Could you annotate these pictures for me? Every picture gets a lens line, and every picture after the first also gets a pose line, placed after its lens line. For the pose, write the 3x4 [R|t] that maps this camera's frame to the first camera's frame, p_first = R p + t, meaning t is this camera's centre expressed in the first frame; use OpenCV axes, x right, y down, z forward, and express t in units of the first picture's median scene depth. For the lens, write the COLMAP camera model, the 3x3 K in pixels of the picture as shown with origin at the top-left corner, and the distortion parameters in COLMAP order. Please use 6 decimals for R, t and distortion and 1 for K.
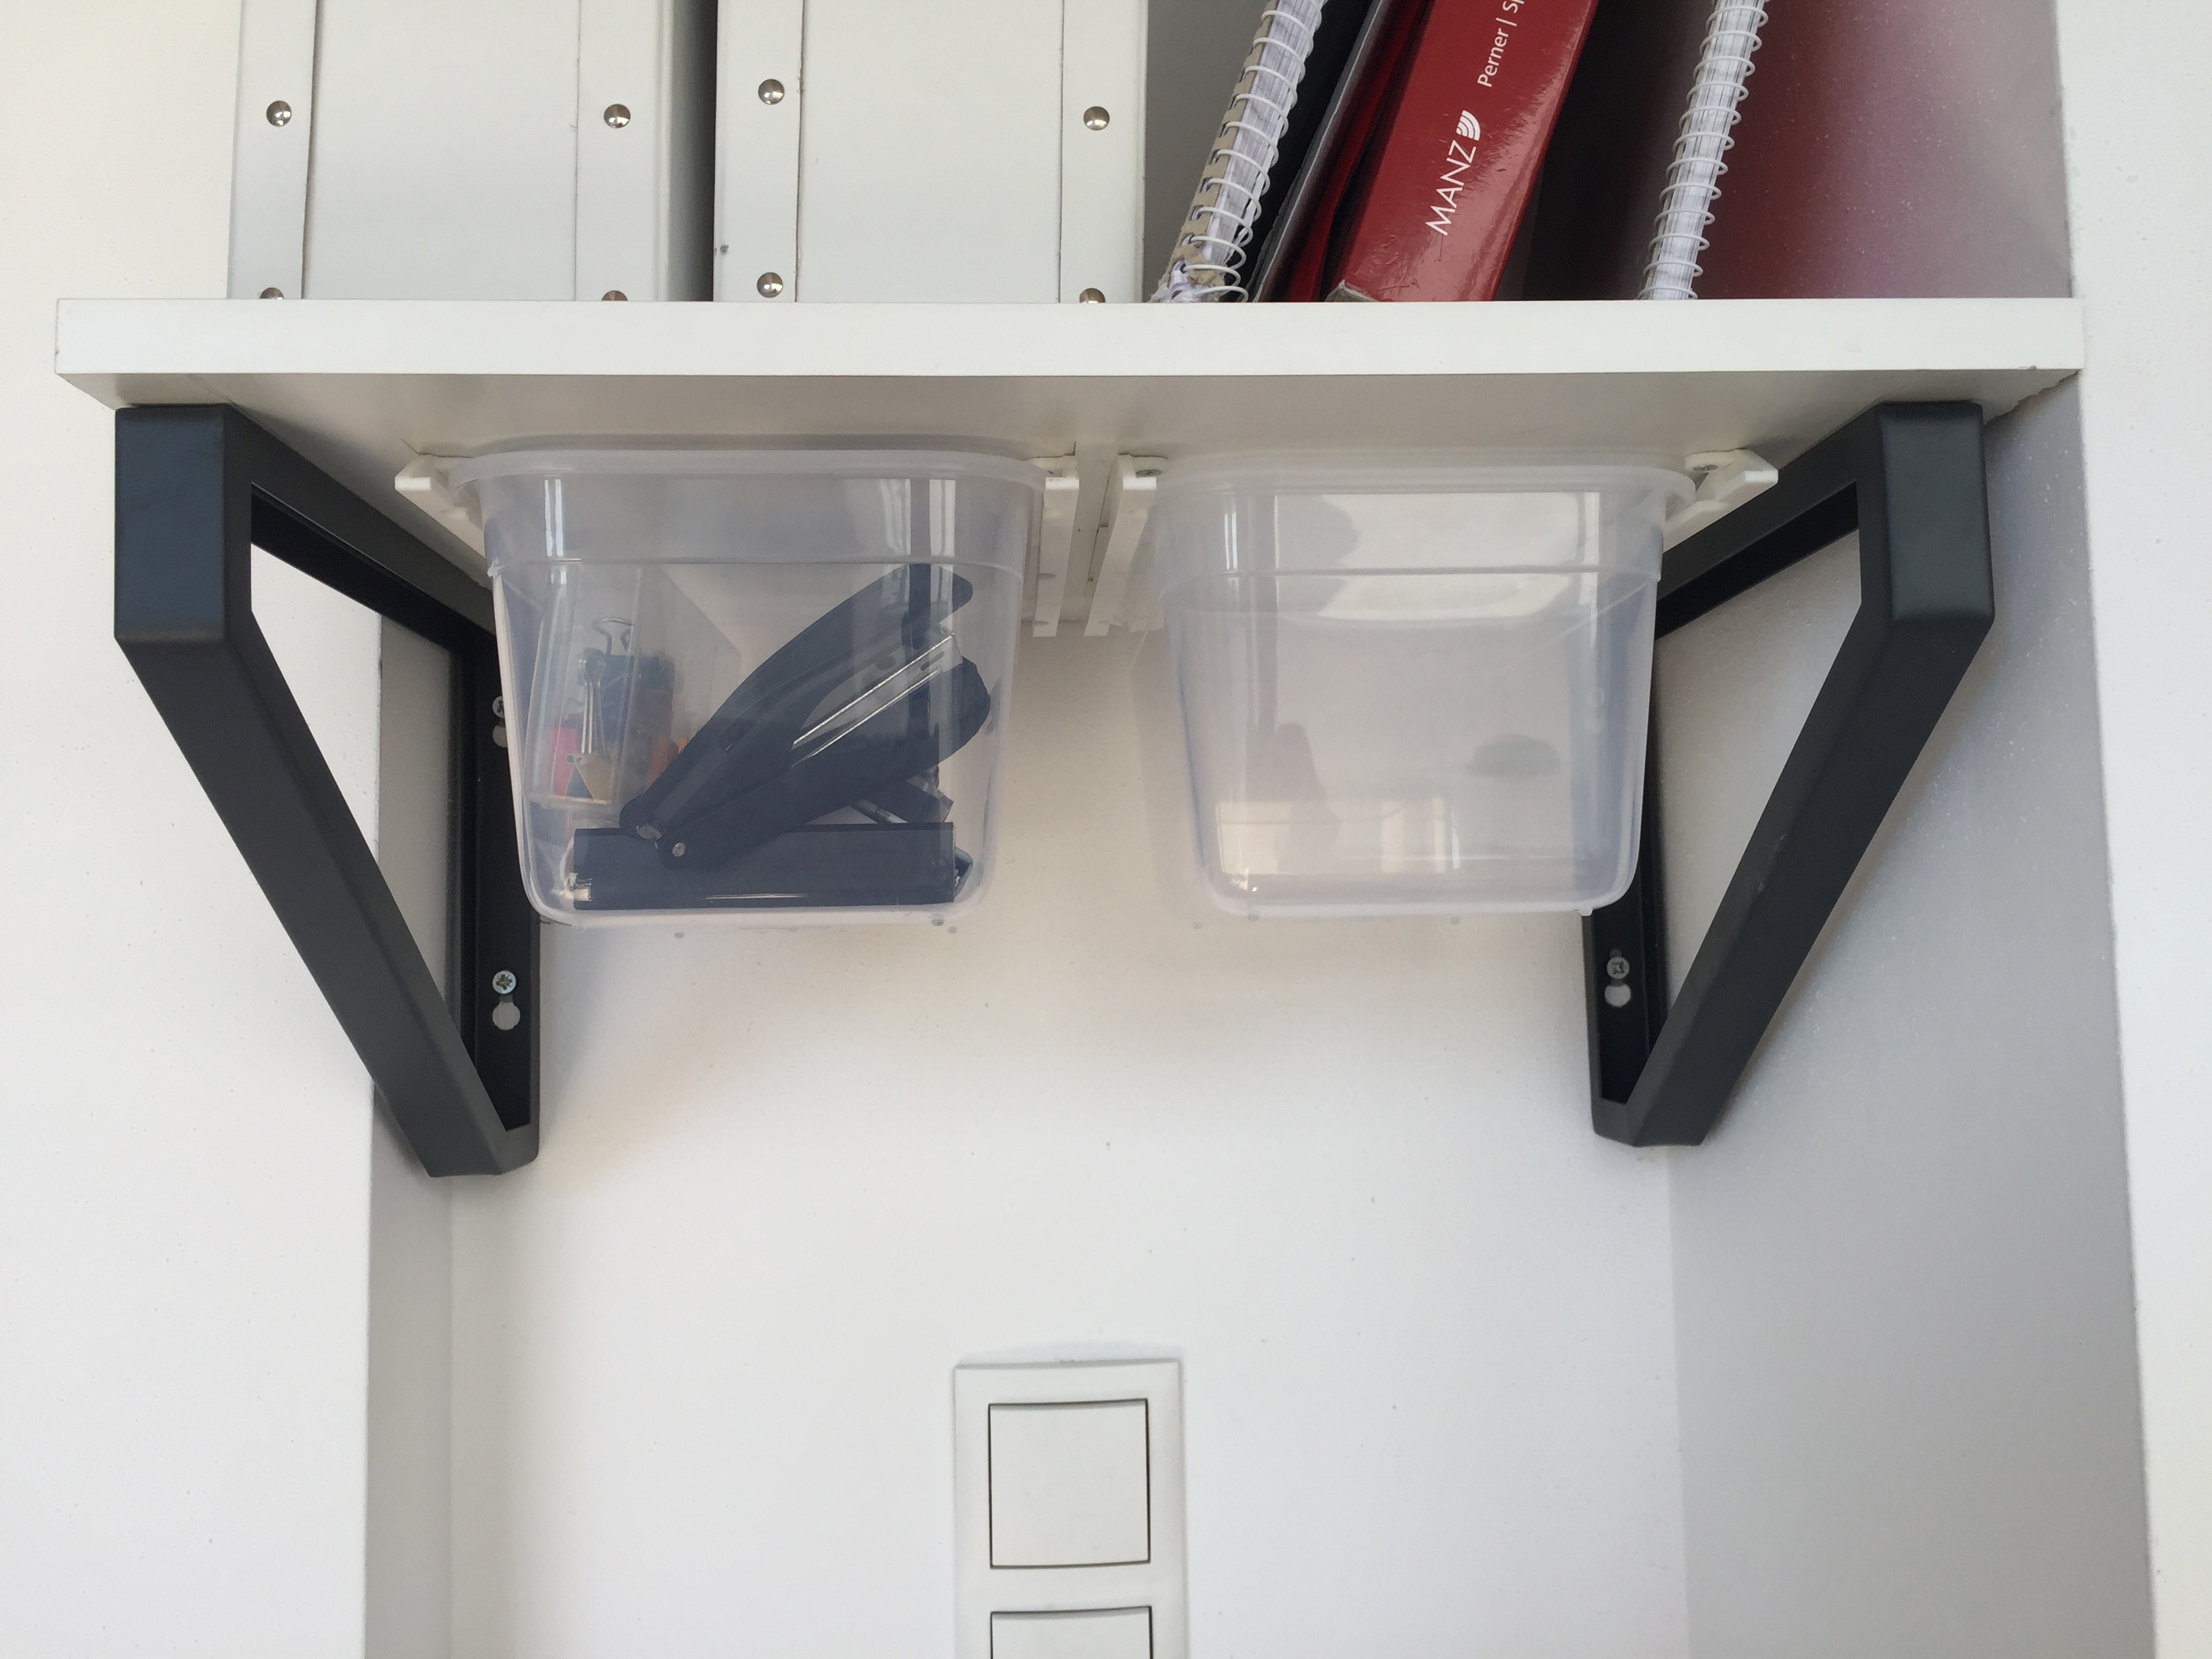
lens RADIAL K [[1928.9, 0, 1107.8], [0, 1928.9, 816.9], [0, 0, 1]] dist [0.066464, -0.125683]
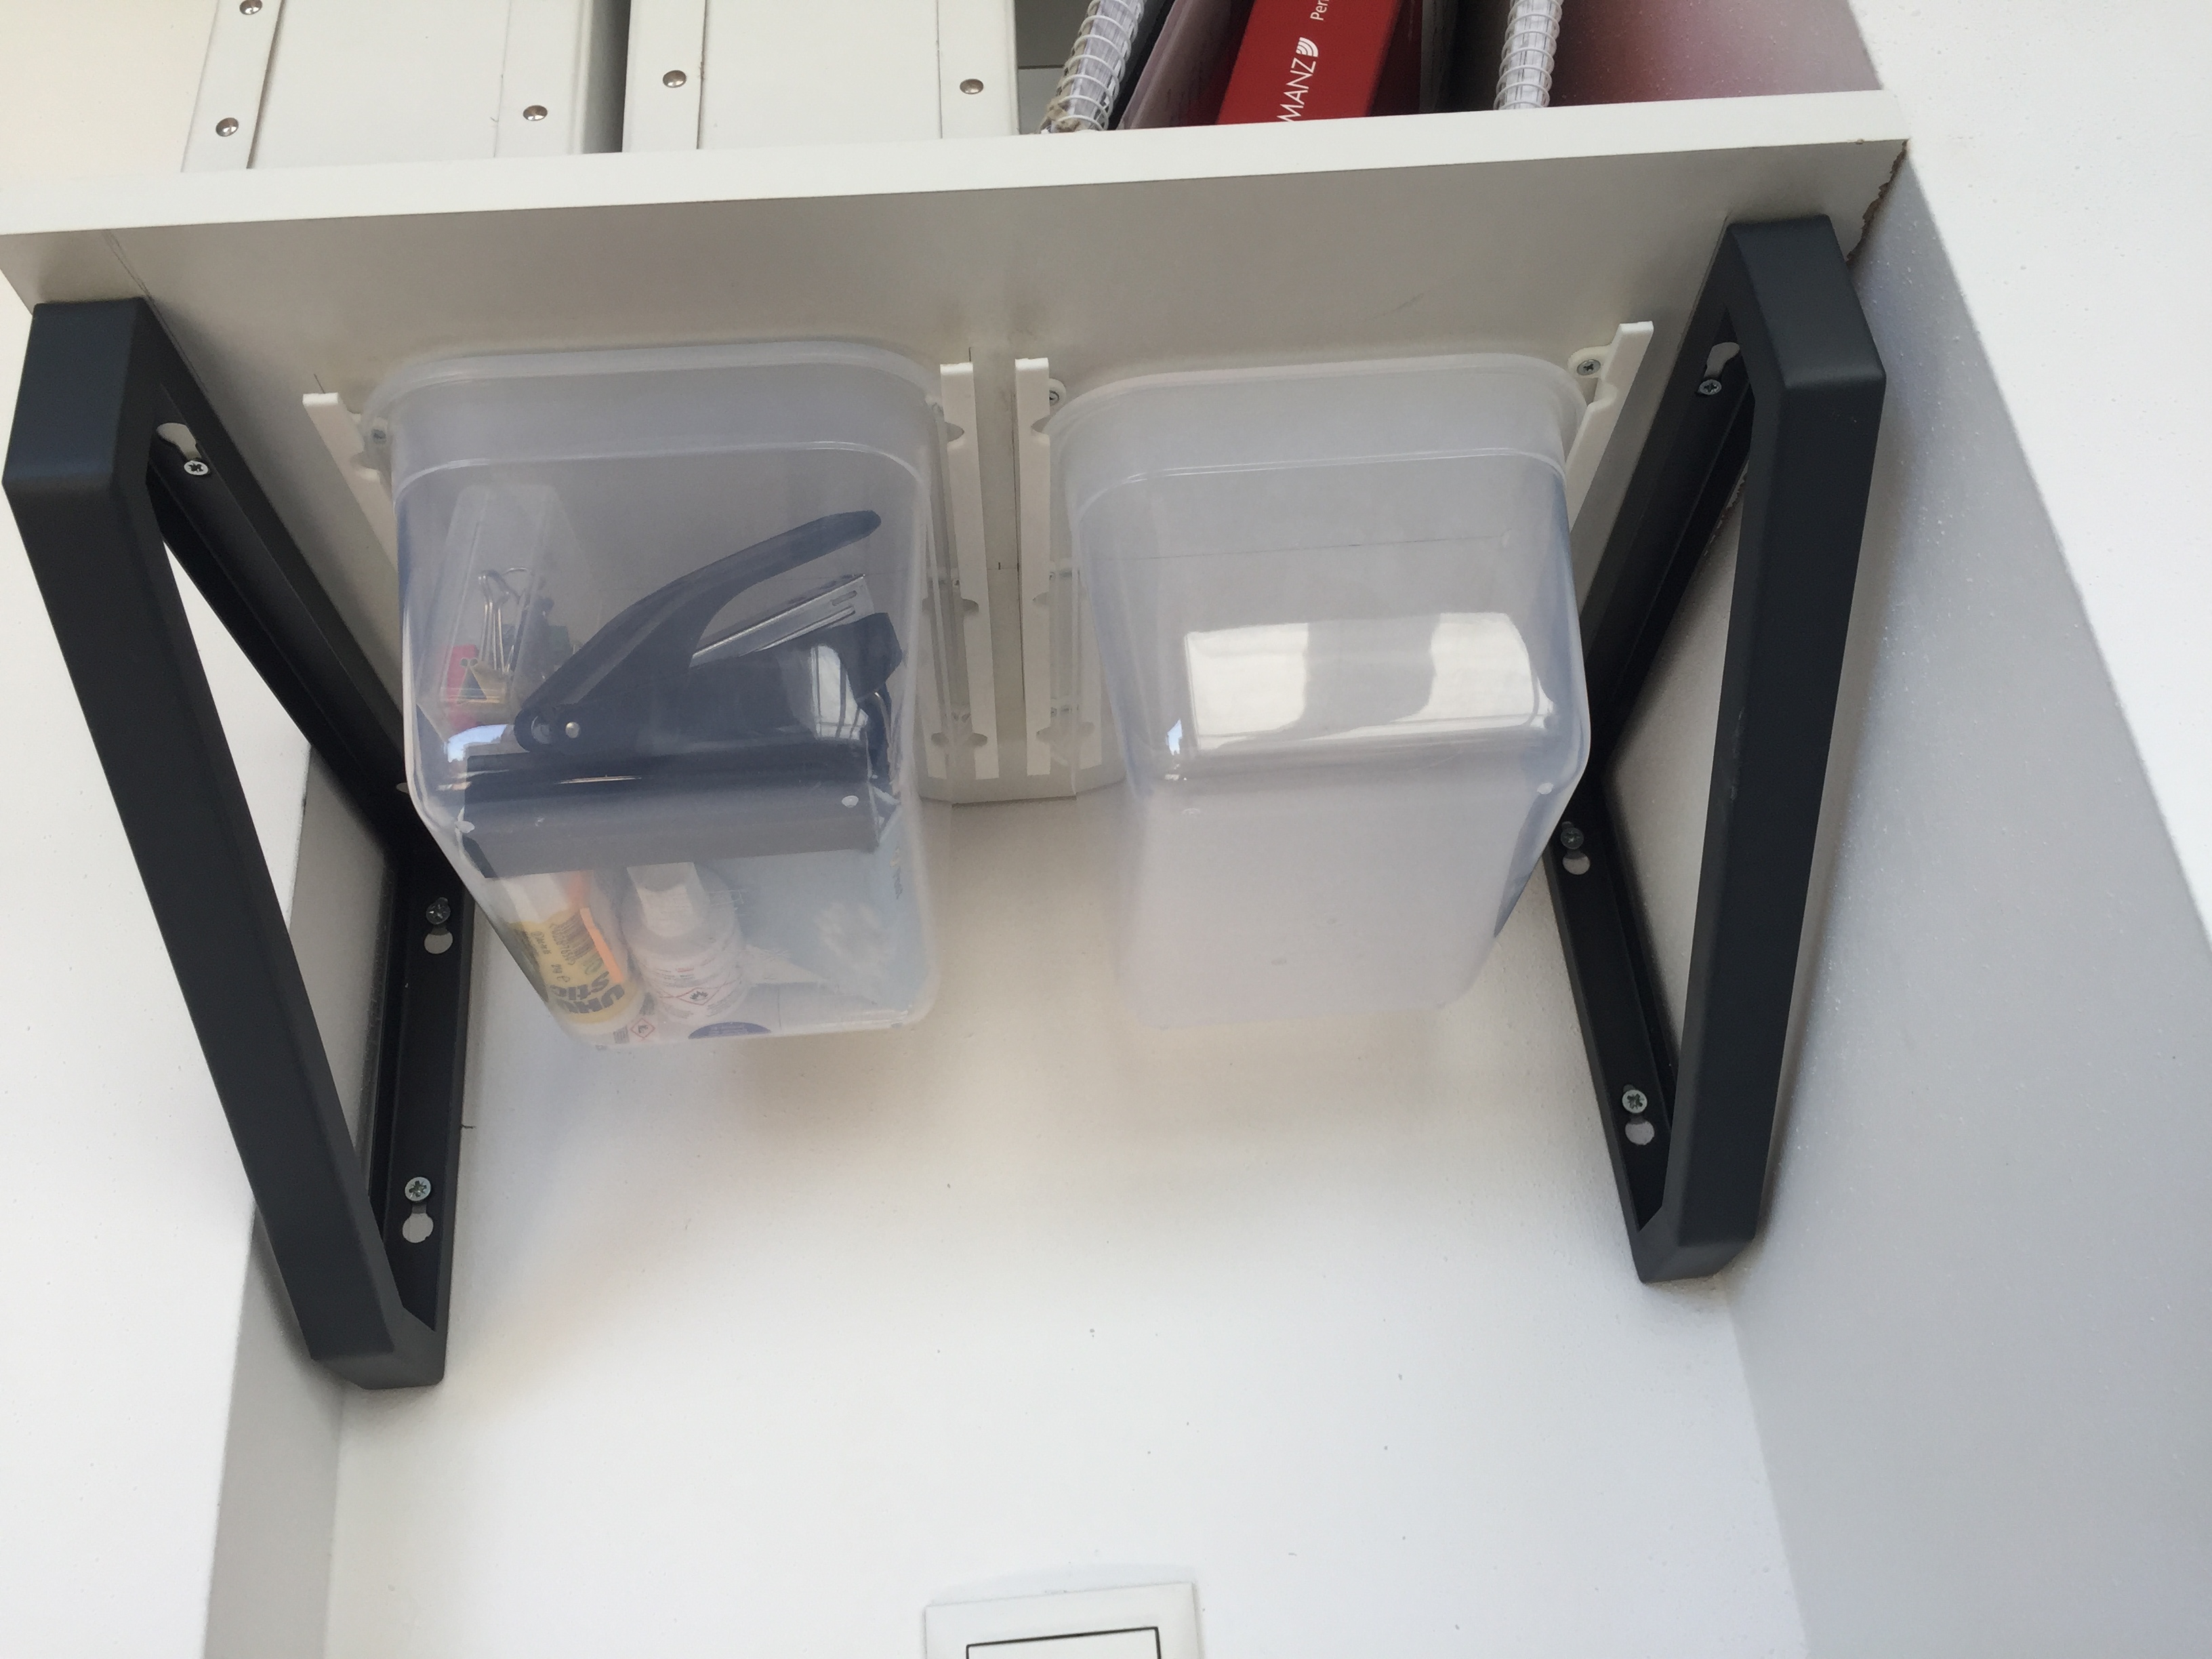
lens RADIAL K [[1928.9, 0, 1107.8], [0, 1928.9, 816.9], [0, 0, 1]] dist [0.066464, -0.125683]
pose [[0.996944, -0.078087, 0.002342, 0.030795], [0.072979, 0.920197, -0.384594, 0.382932], [0.027877, 0.383589, 0.923083, 0.124597]]
